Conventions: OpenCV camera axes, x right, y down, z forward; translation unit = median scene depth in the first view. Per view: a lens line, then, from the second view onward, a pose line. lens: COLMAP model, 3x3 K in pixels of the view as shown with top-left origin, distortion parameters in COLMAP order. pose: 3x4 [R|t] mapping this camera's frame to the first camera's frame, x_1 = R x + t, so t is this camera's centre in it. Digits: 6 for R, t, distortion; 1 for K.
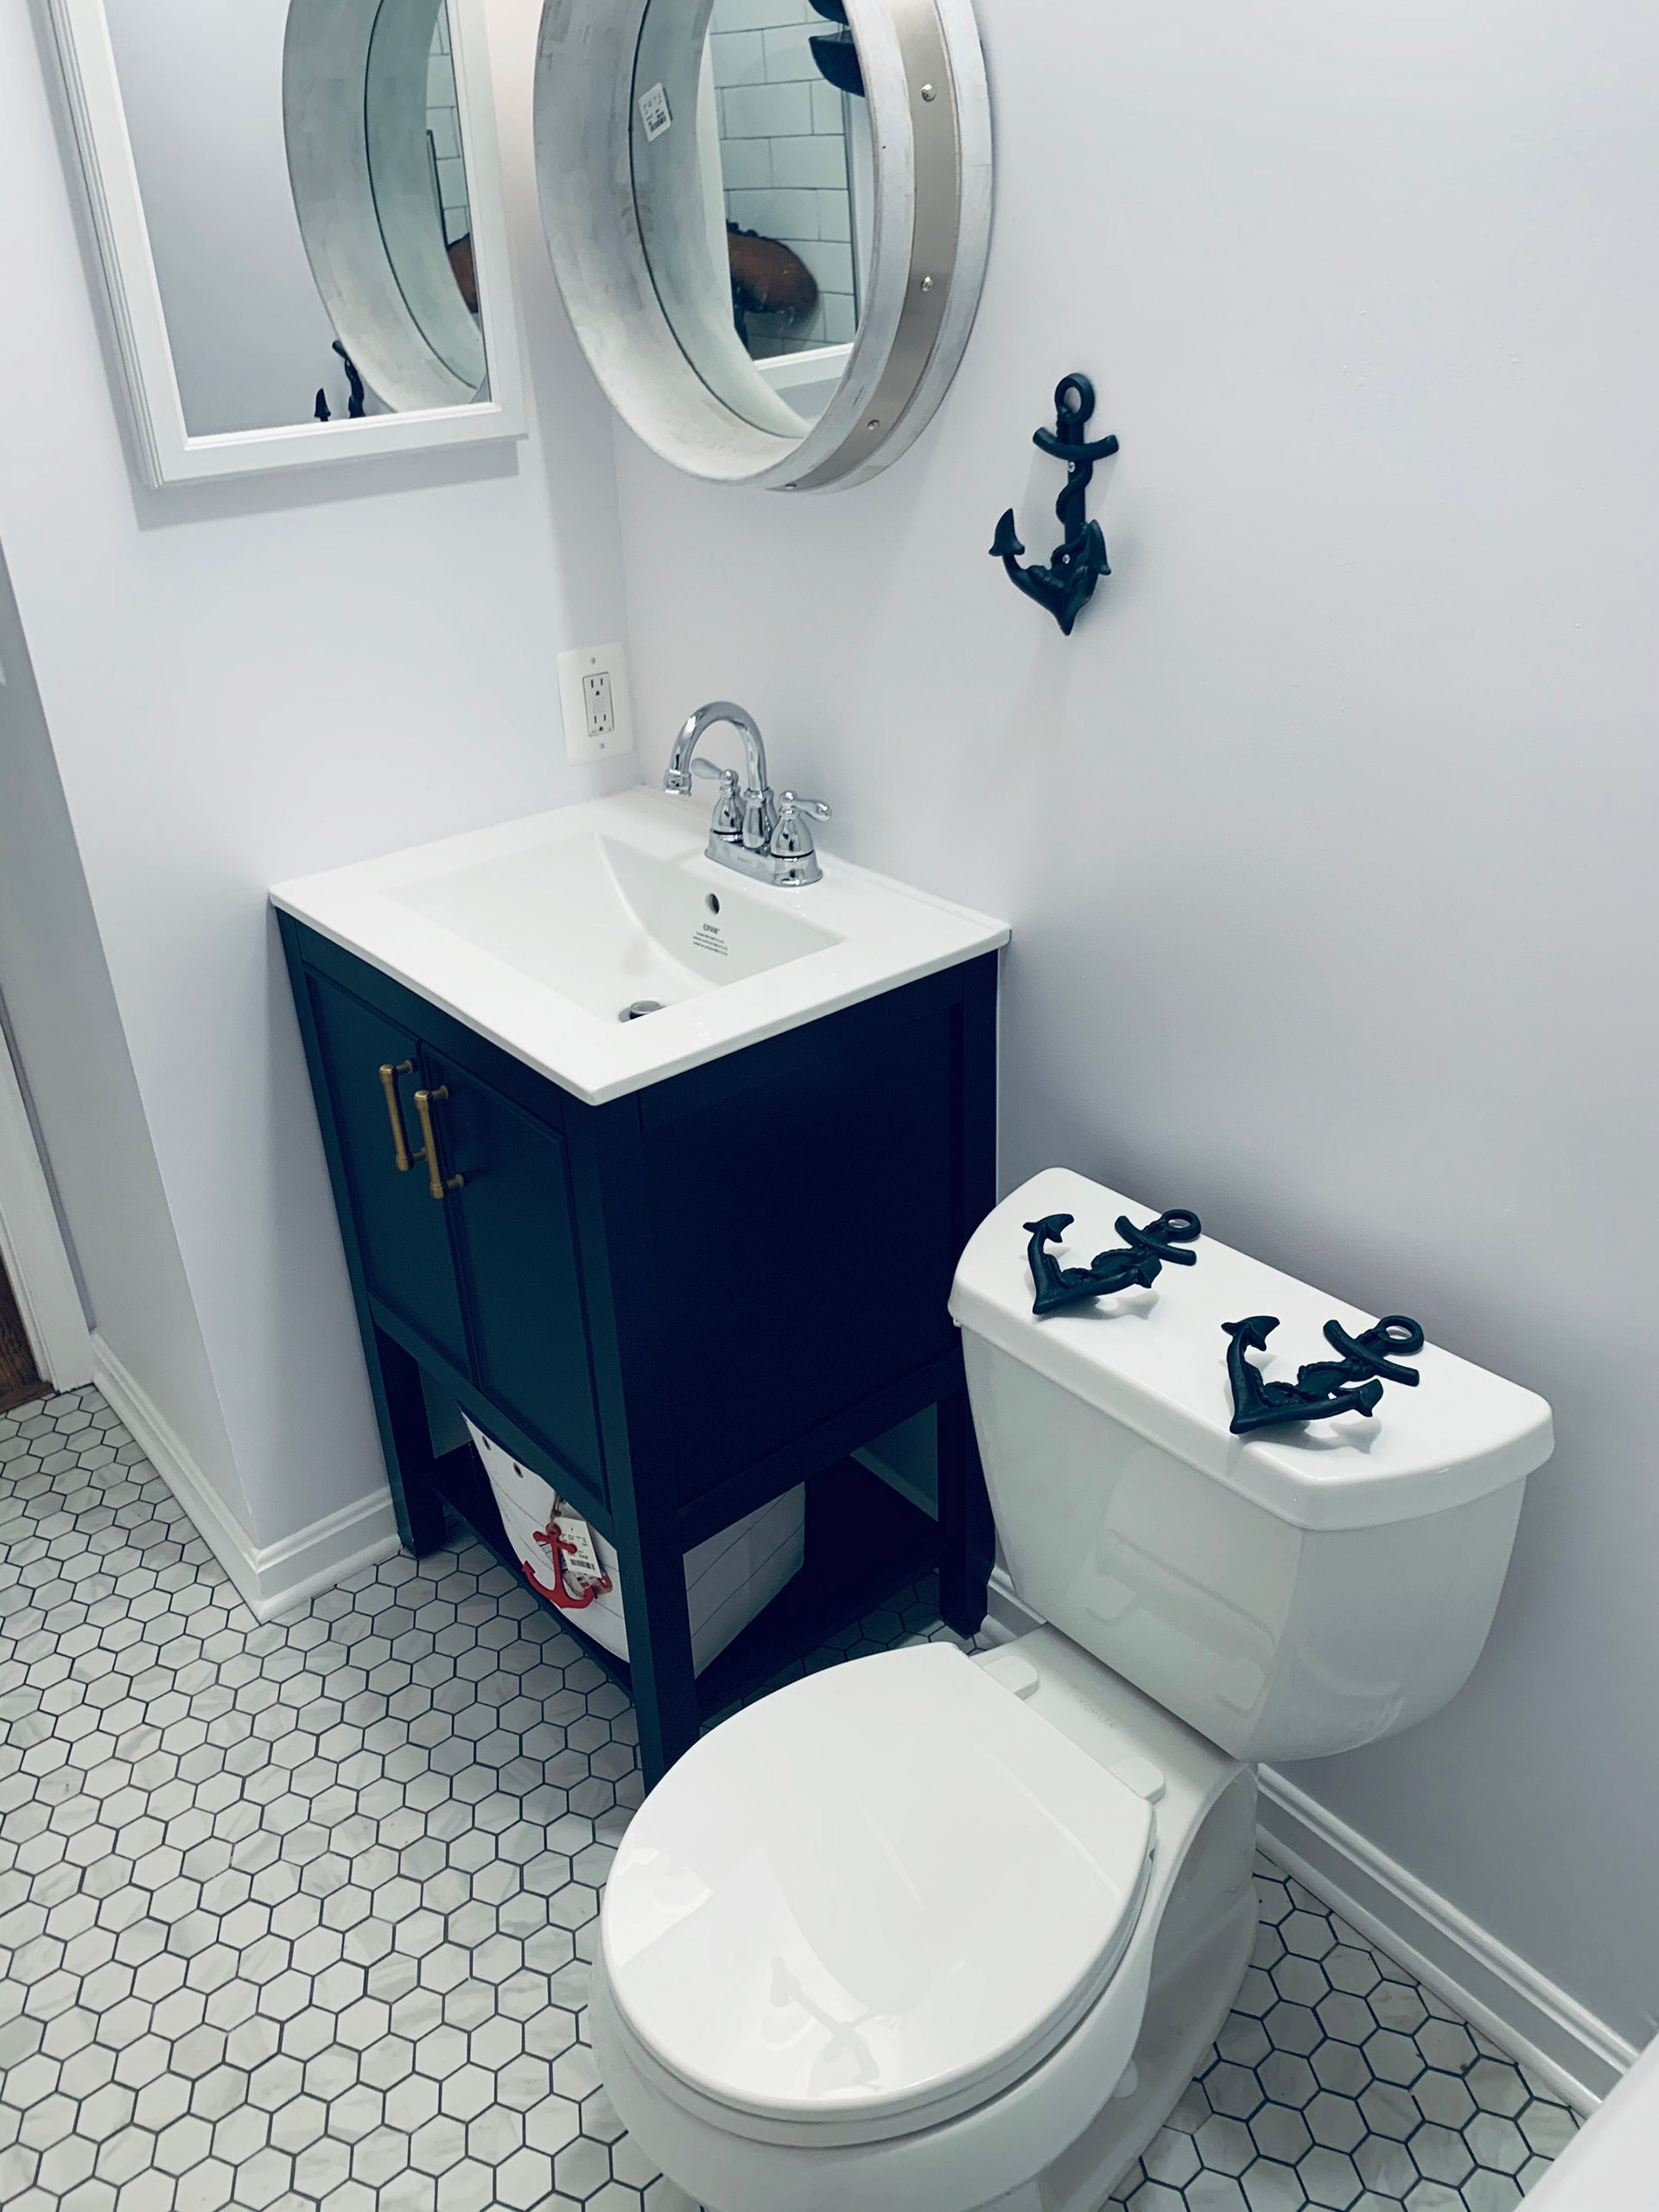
lens RADIAL K [[1711.0, 0, 816.4], [0, 1711.0, 1078.0], [0, 0, 1]] dist [0.032350, -0.036592]
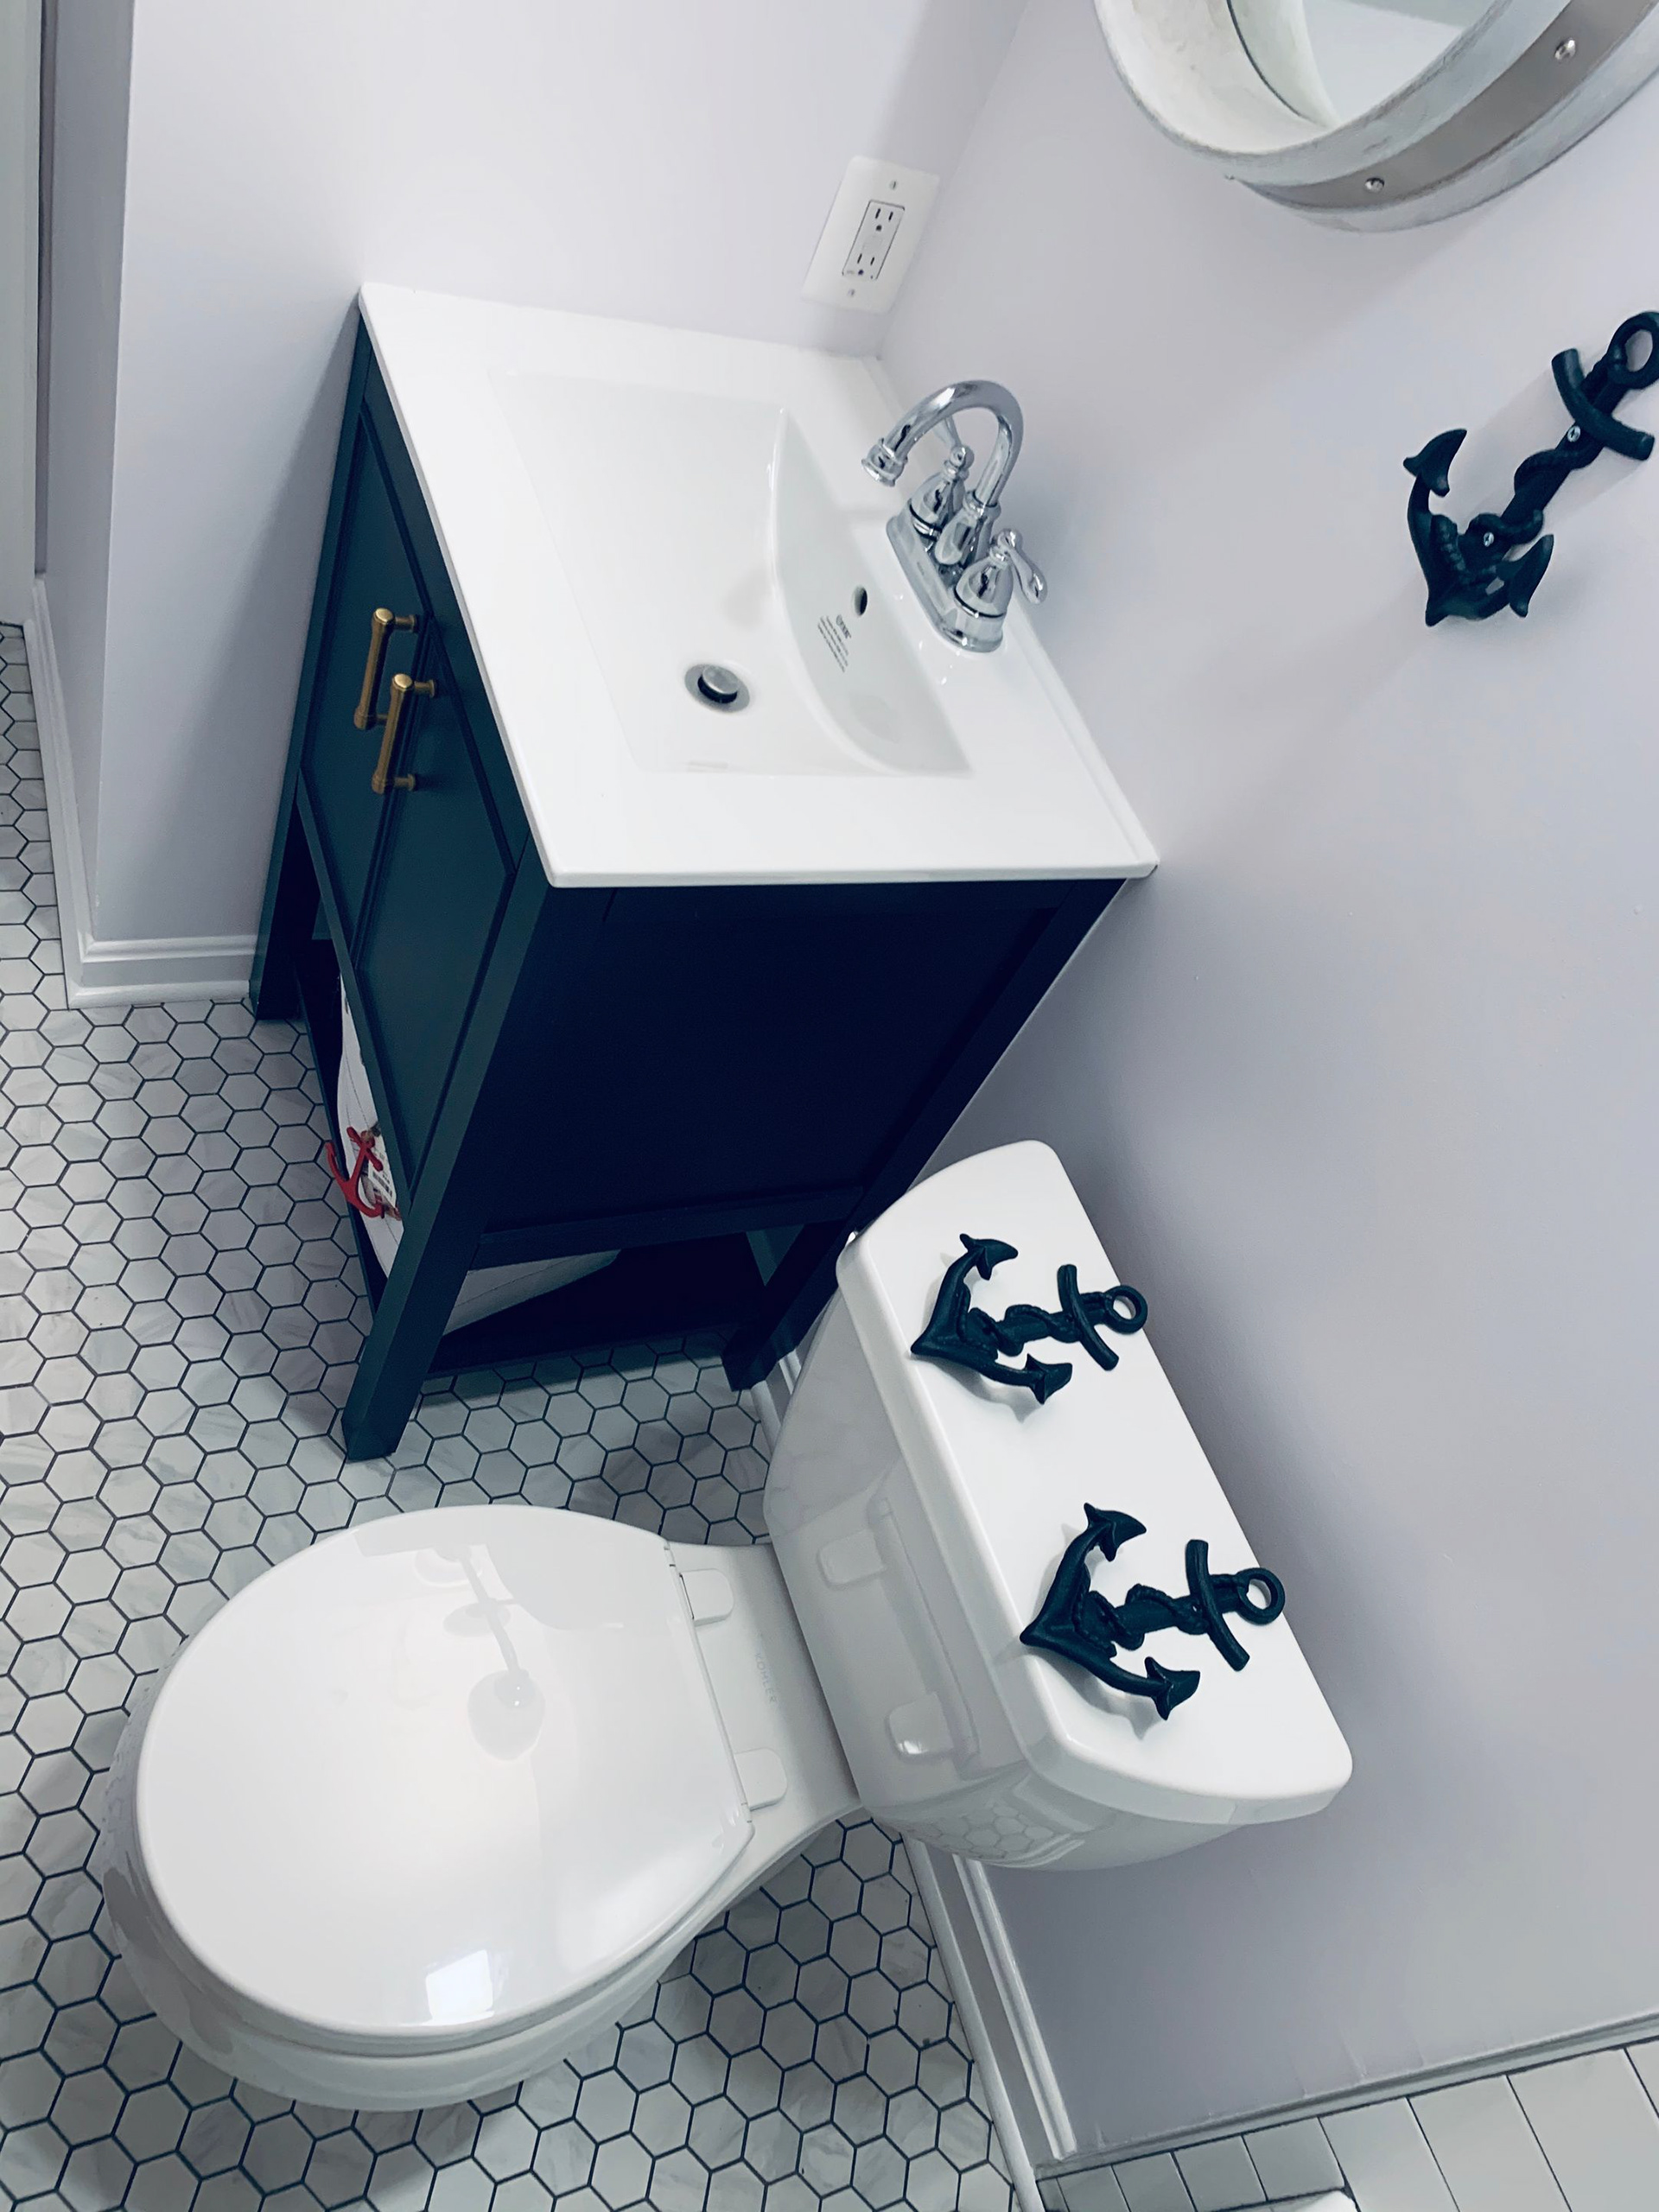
lens RADIAL K [[1711.0, 0, 844.7], [0, 1711.0, 1086.2], [0, 0, 1]] dist [0.032350, -0.036592]
pose [[0.871310, 0.482051, 0.091900, -0.034422], [-0.483294, 0.810436, 0.331089, -0.192192], [0.085123, -0.332896, 0.939114, 0.205404]]
